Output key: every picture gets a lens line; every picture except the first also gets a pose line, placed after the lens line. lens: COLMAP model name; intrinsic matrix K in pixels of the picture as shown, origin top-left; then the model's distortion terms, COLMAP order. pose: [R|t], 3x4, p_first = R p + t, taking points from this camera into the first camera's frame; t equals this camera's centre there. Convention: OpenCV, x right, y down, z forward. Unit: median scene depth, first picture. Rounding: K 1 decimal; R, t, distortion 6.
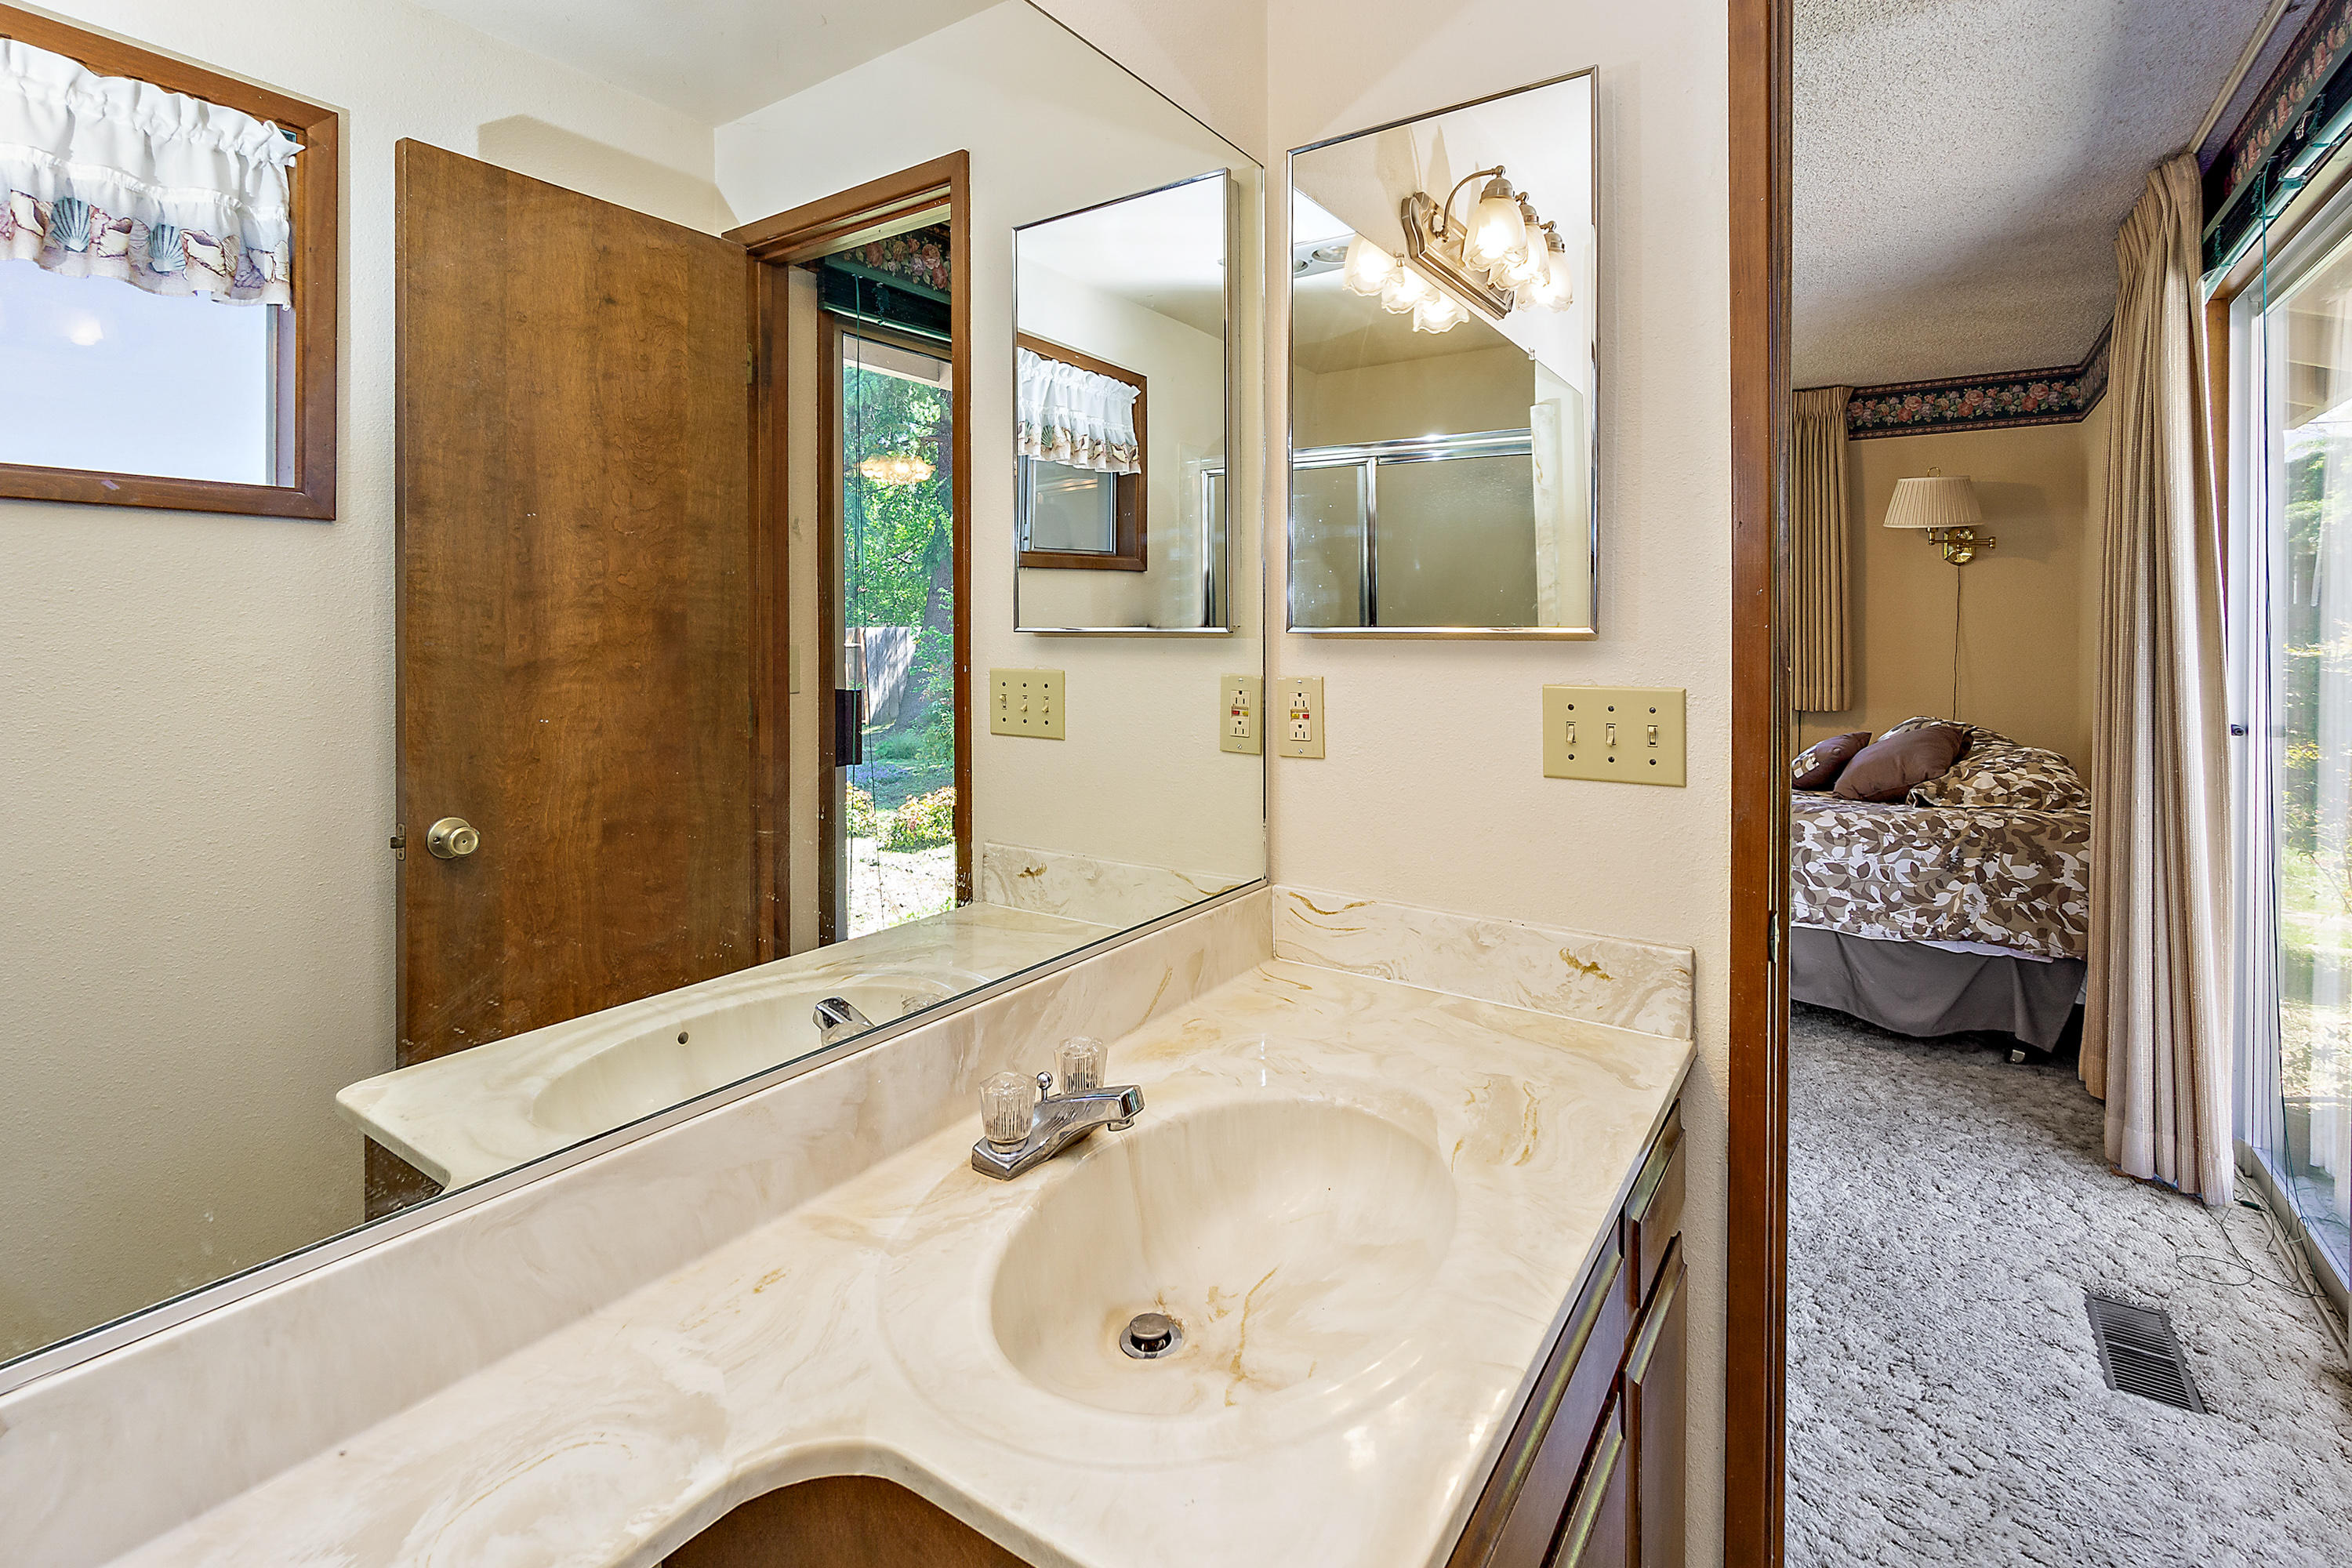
lens RADIAL K [[1024.0, 0, 1212.2], [0, 1024.0, 642.1], [0, 0, 1]] dist [-0.008869, 0.002257]
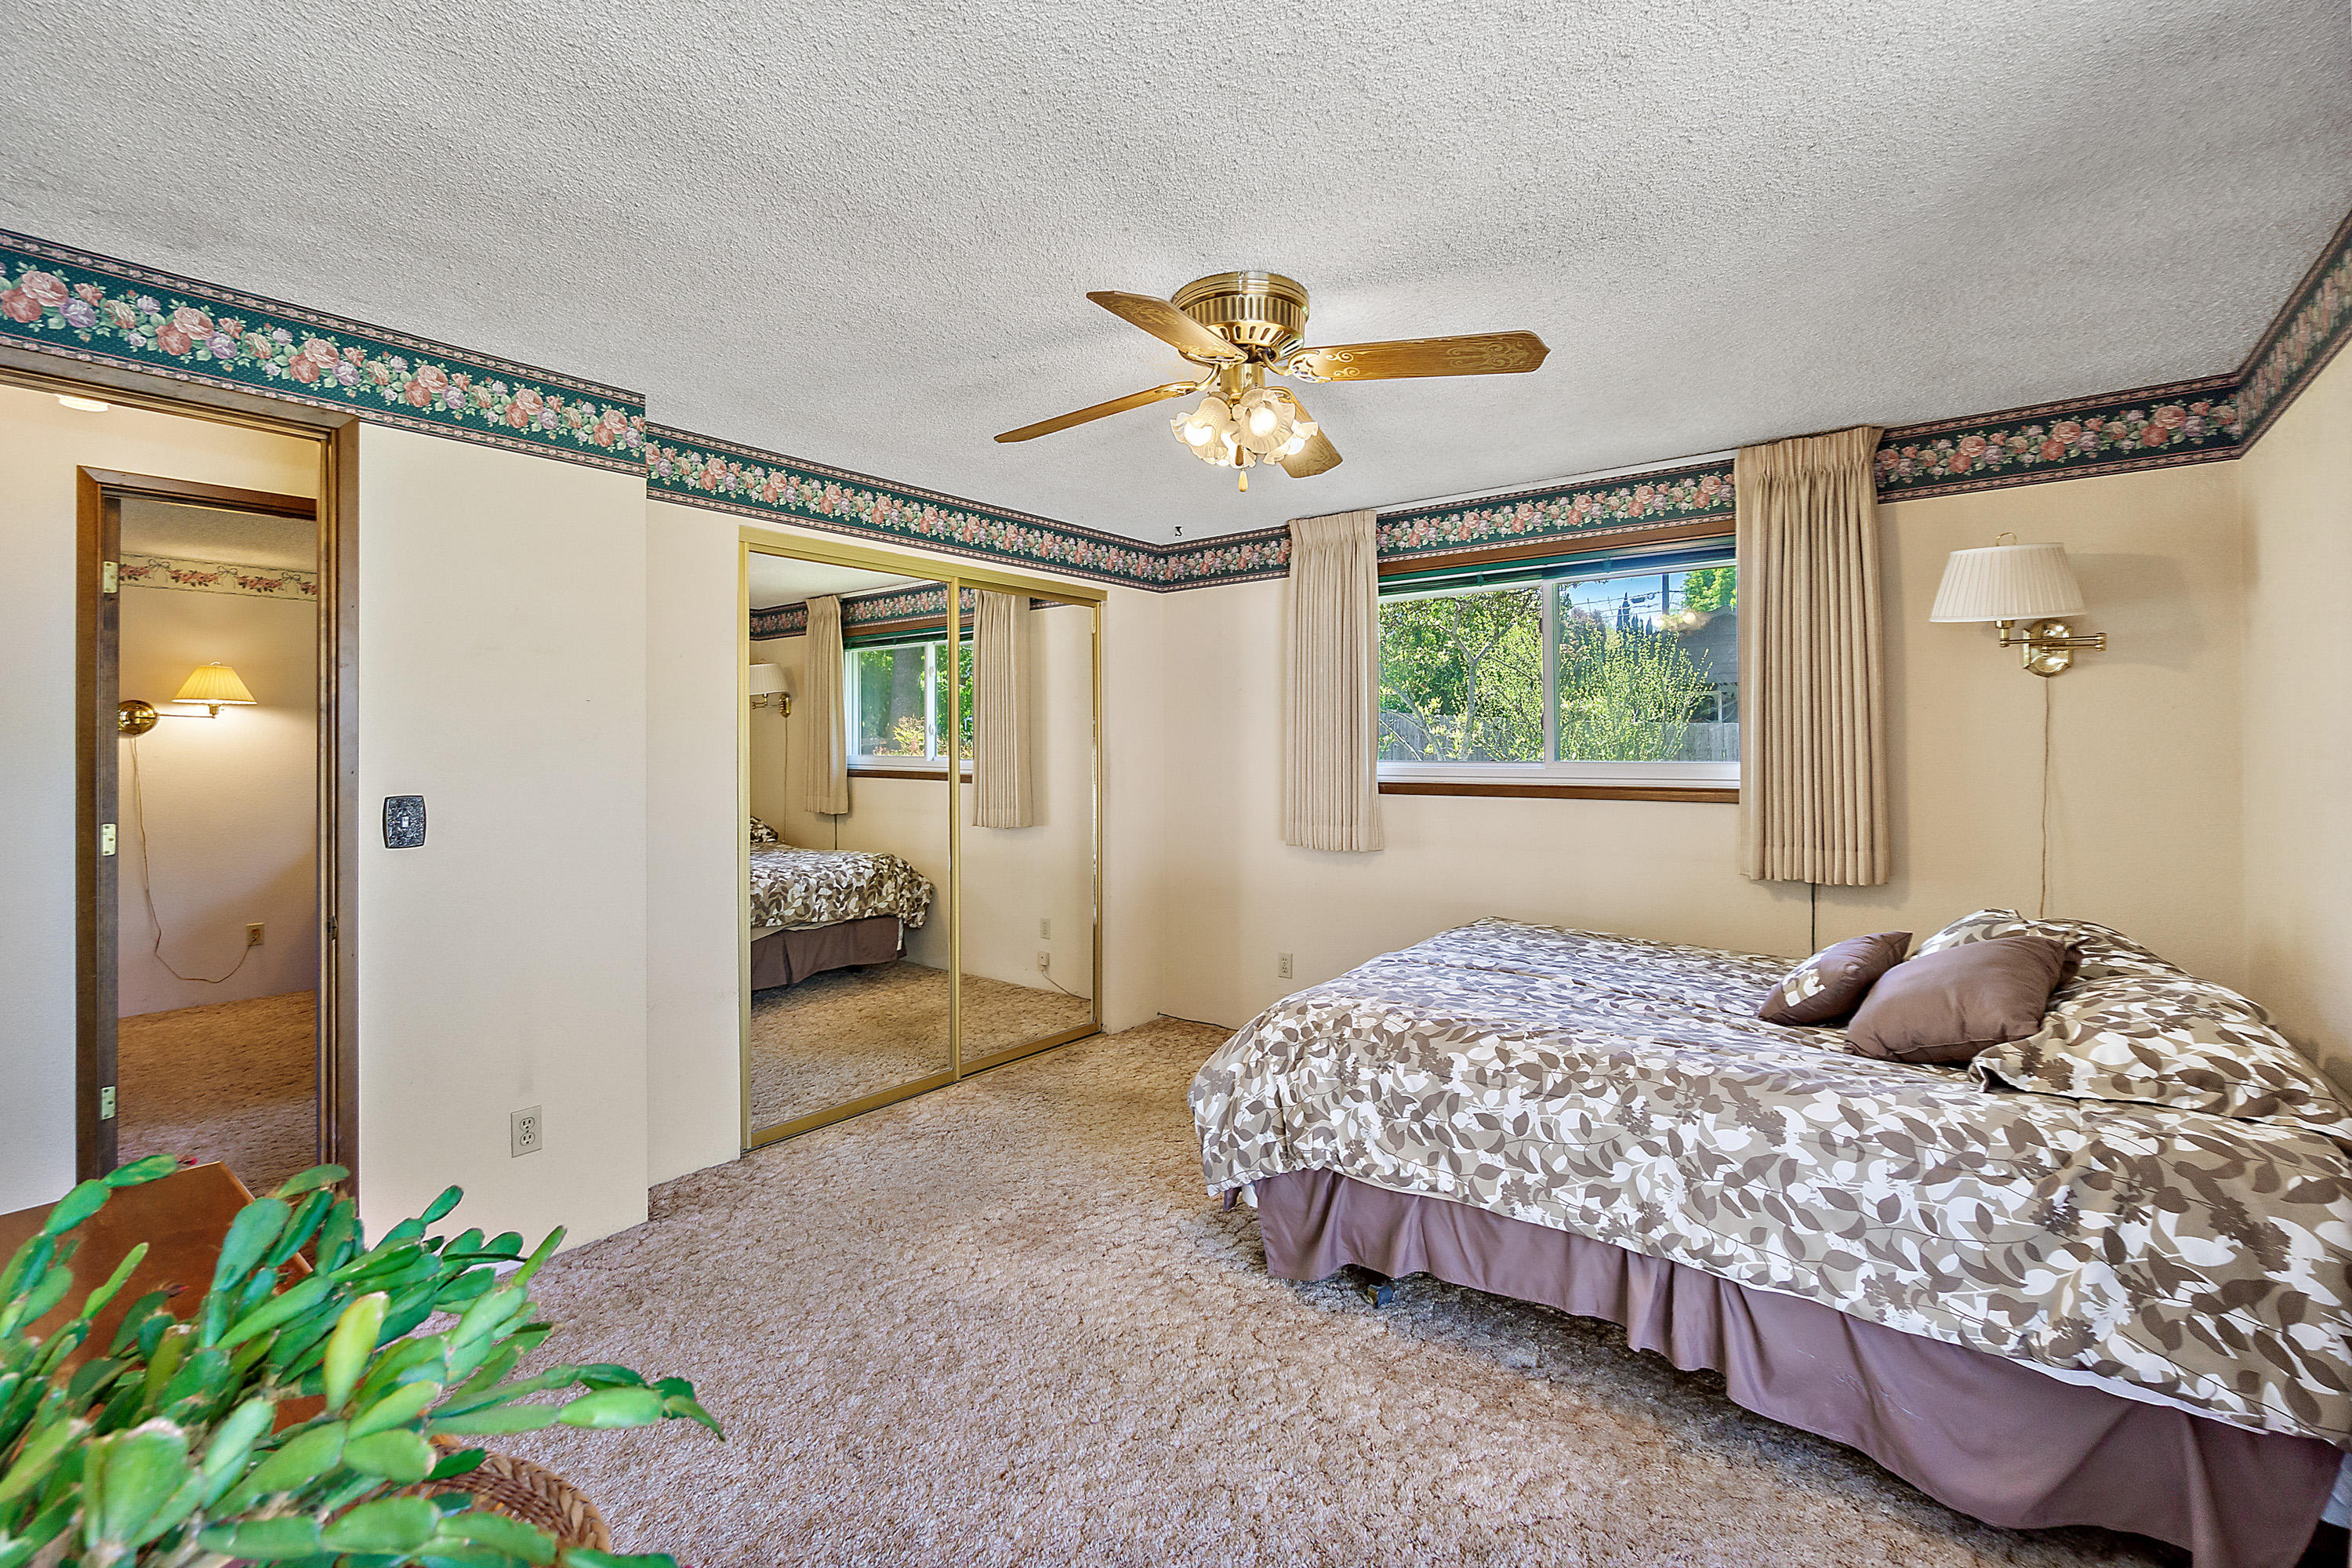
lens RADIAL K [[1024.0, 0, 1156.5], [0, 1024.0, 746.3], [0, 0, 1]] dist [-0.008869, 0.002257]
pose [[0.996878, -0.004170, -0.078843, 0.273672], [0.002745, 0.999831, -0.018178, -0.025167], [0.078906, 0.017904, 0.996721, 0.392155]]
